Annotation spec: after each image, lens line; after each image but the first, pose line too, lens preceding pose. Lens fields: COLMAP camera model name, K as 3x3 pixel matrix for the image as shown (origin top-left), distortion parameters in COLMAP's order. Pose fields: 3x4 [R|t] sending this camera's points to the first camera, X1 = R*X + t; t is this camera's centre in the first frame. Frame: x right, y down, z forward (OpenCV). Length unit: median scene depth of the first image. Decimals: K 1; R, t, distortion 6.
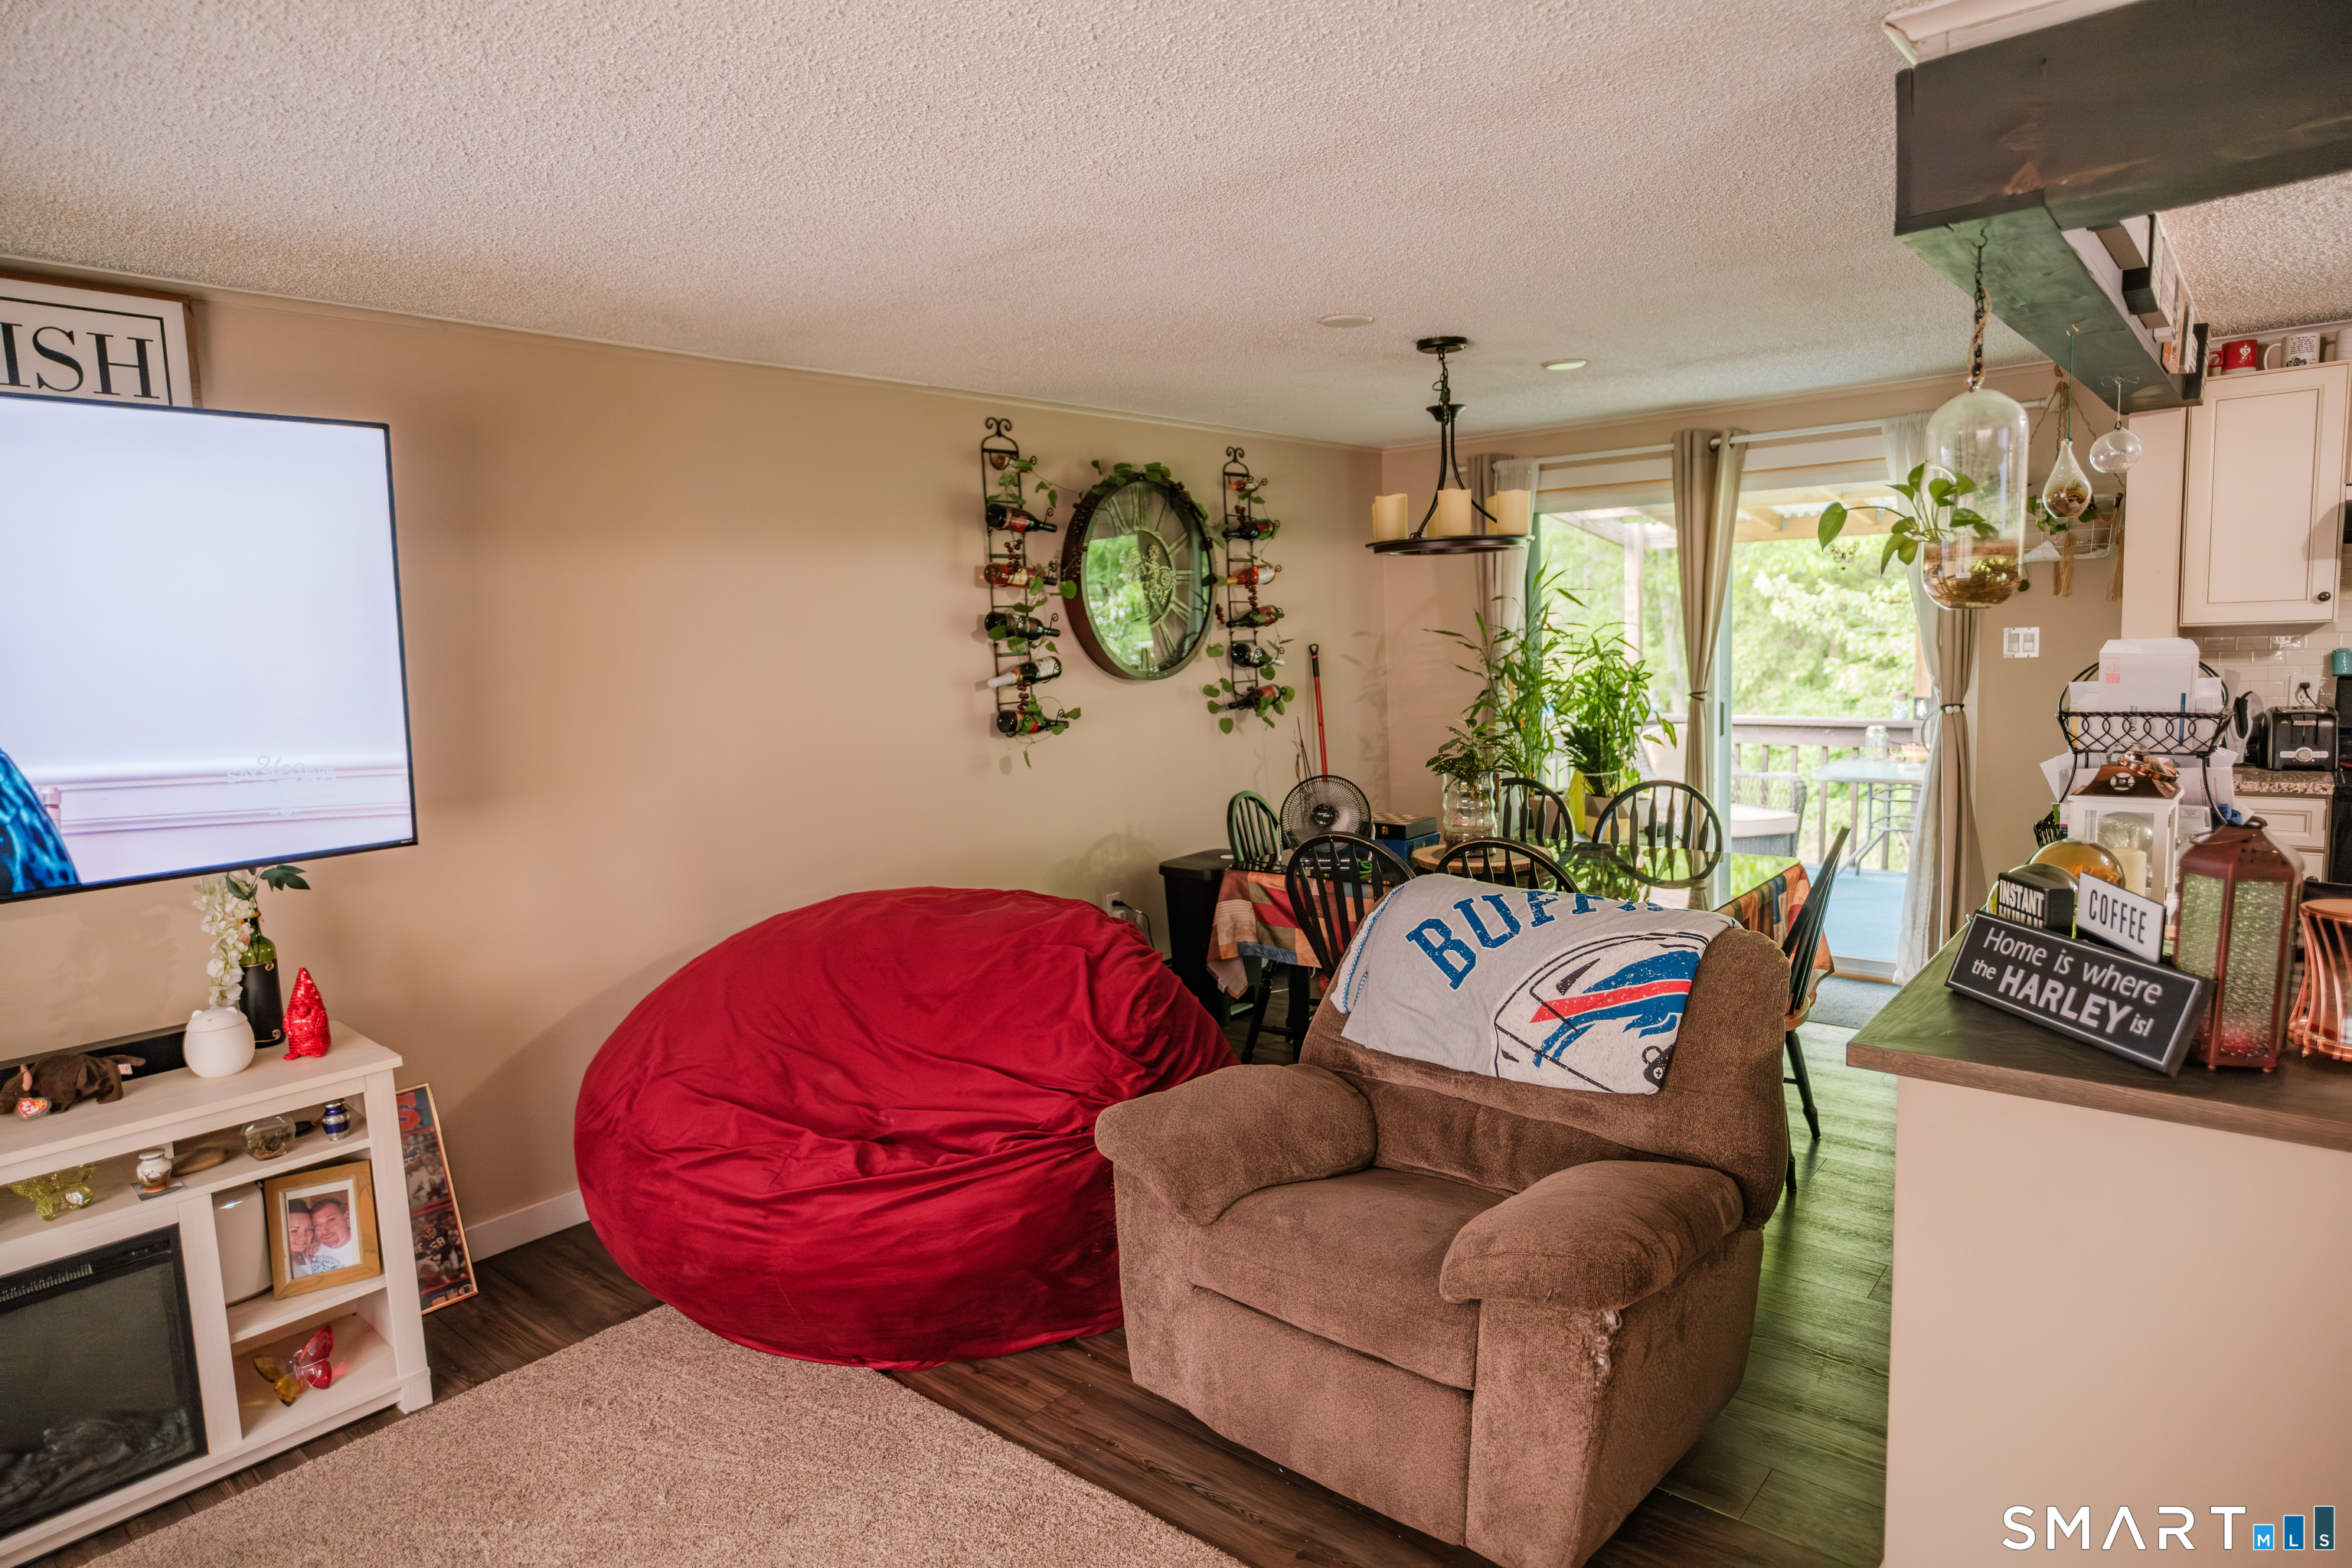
lens RADIAL K [[1339.8, 0, 1176.0], [0, 1339.8, 784.0], [0, 0, 1]] dist [-0.030258, 0.029440]
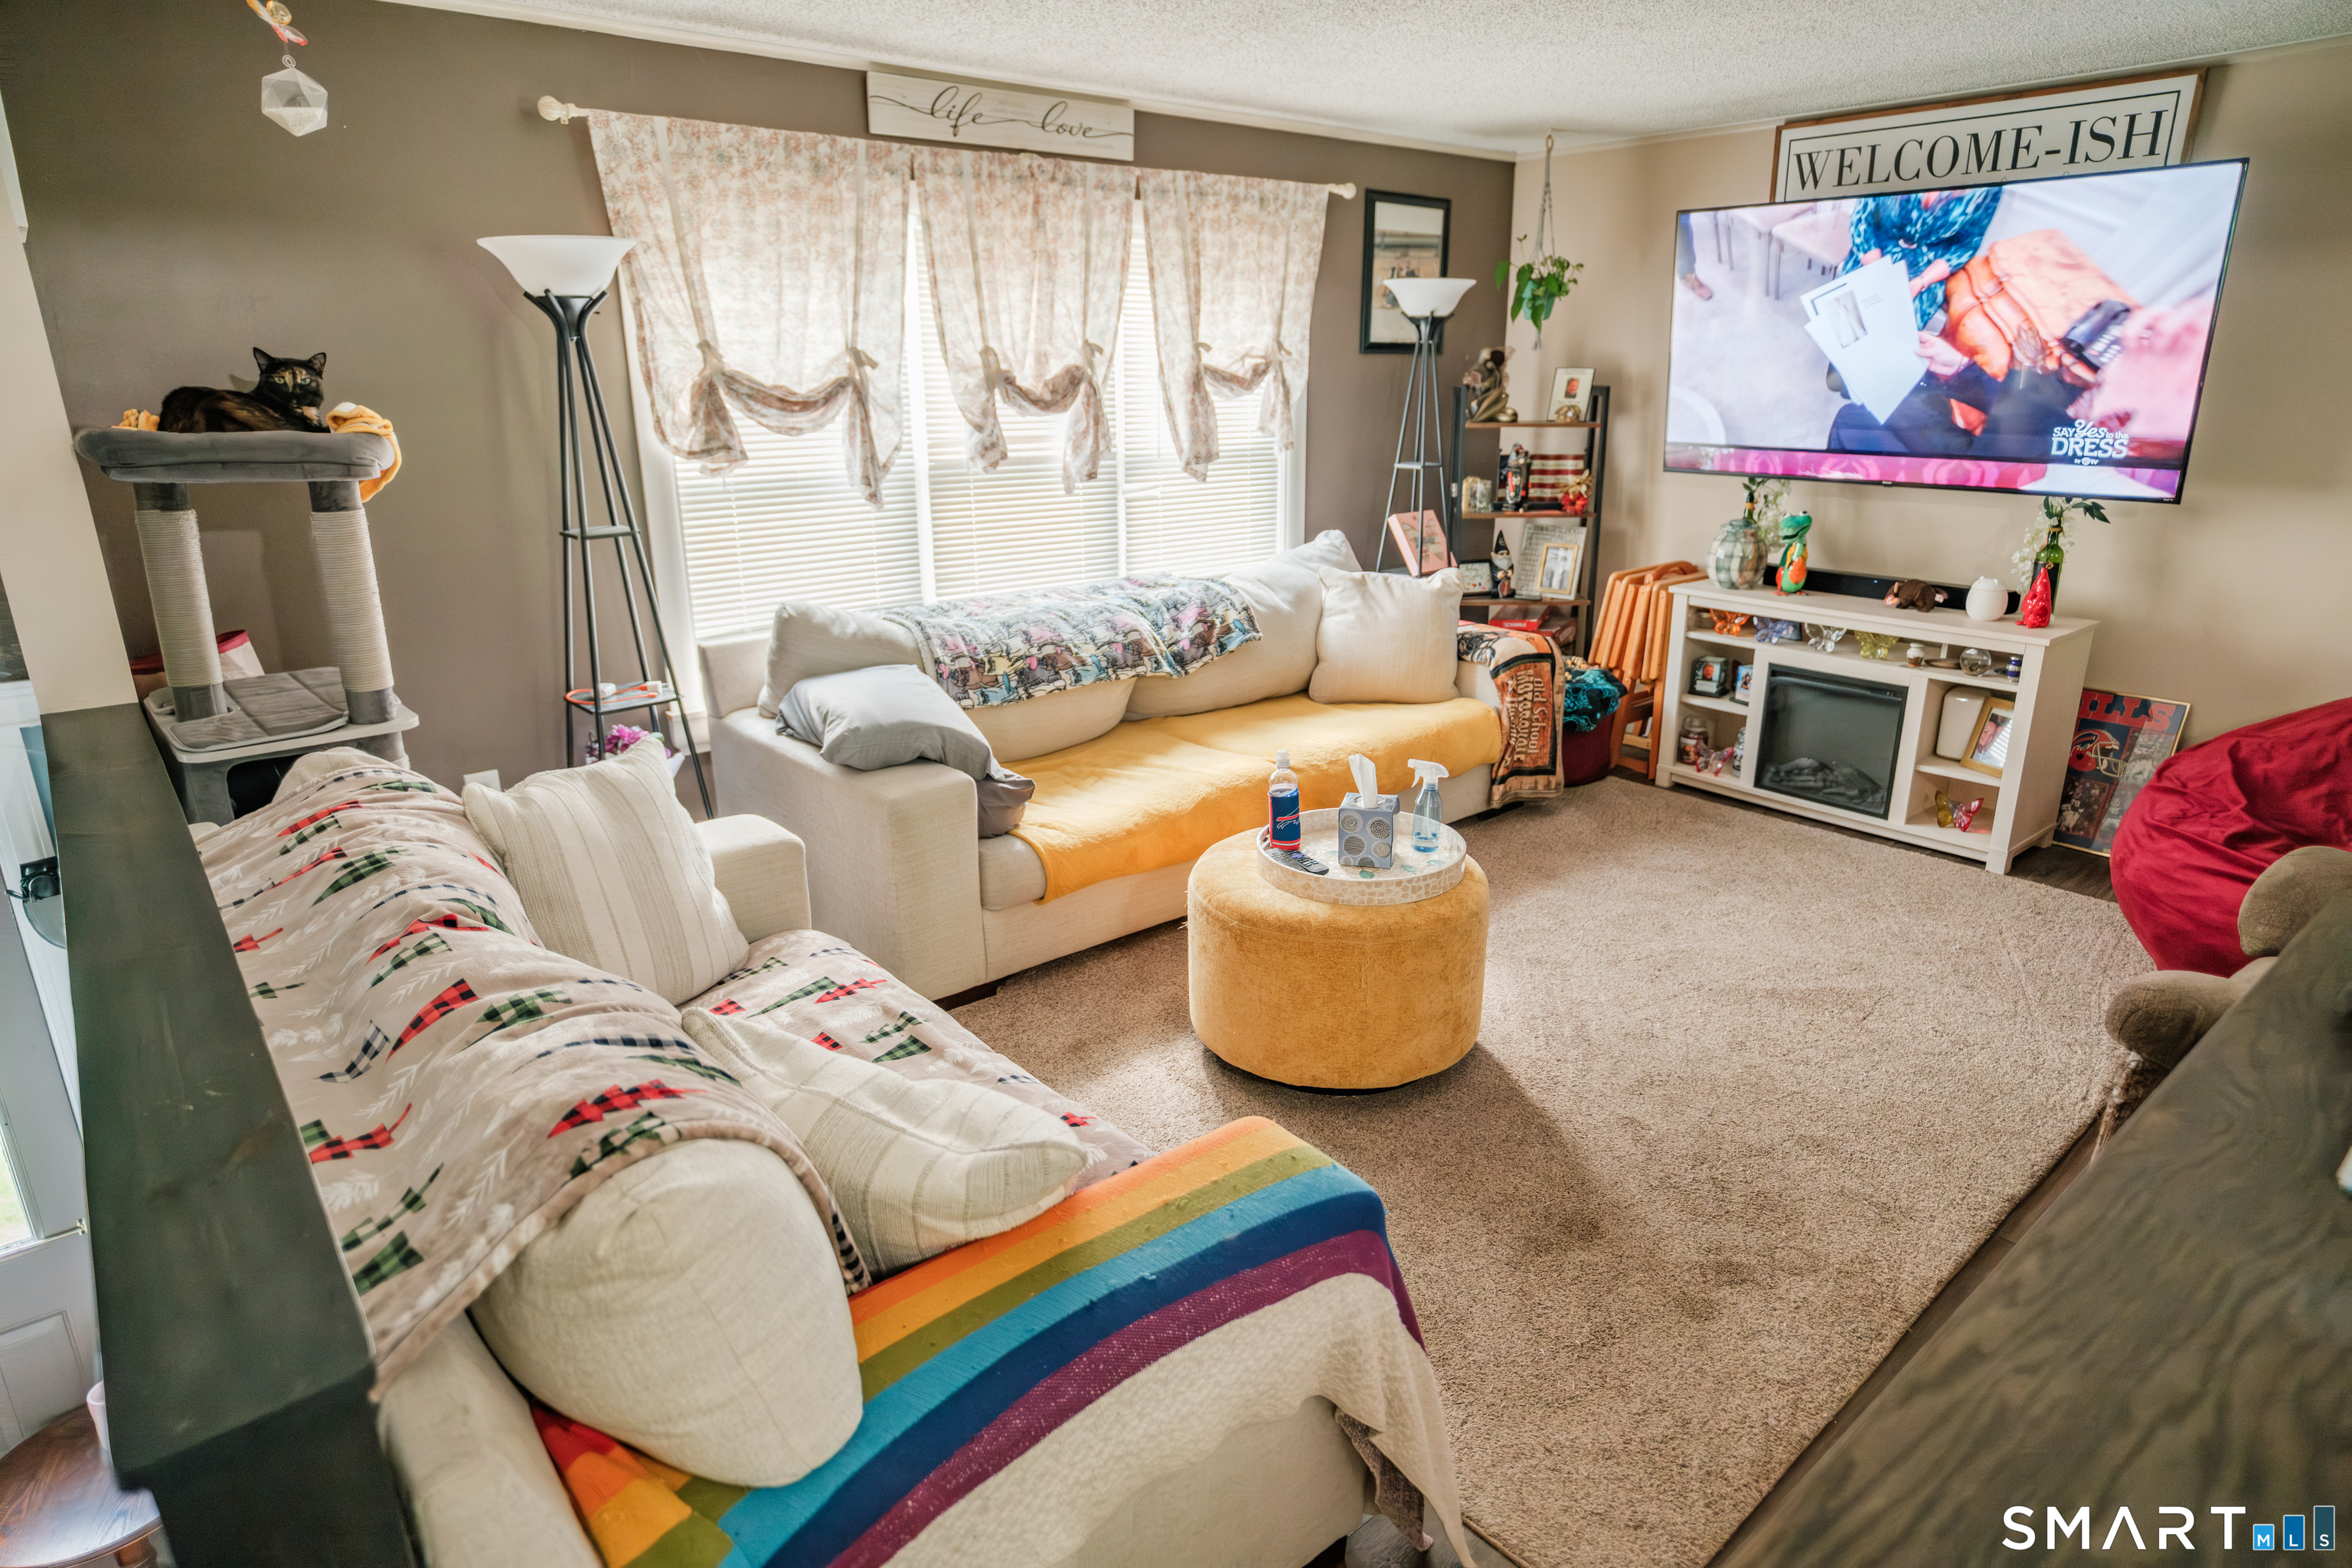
lens RADIAL K [[1331.8, 0, 1167.7], [0, 1331.8, 793.3], [0, 0, 1]] dist [-0.037500, 0.026313]
pose [[-0.160292, 0.345948, -0.924460, 1.019052], [-0.102703, 0.925642, 0.364198, -0.069045], [0.981712, 0.153323, -0.112844, 0.253213]]
